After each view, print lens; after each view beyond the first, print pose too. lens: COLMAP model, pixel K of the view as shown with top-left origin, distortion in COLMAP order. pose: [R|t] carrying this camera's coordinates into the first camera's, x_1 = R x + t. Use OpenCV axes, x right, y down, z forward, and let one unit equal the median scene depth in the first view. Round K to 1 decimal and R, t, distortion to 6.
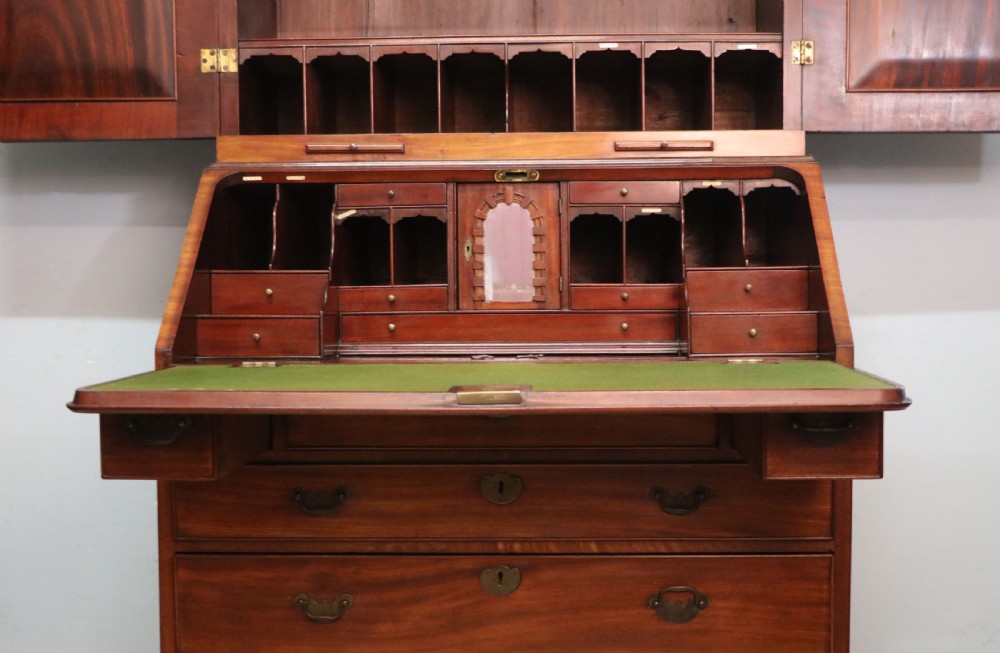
lens RADIAL K [[1300.7, 0, 512.3], [0, 1300.7, 376.4], [0, 0, 1]] dist [-0.009039, 0.000000]
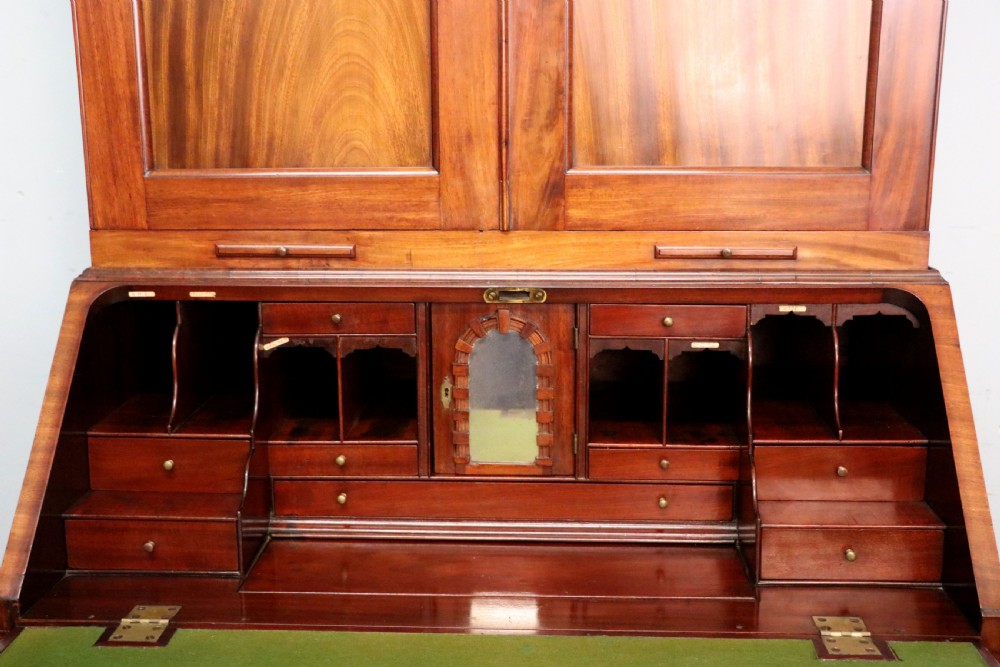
lens RADIAL K [[1241.2, 0, 493.4], [0, 1241.2, 375.0], [0, 0, 1]] dist [-0.023697, 0.000000]
pose [[0.999937, 0.004024, -0.010460, -0.001064], [-0.002189, 0.985467, 0.169856, -0.224592], [0.010991, -0.169822, 0.985413, 0.329718]]
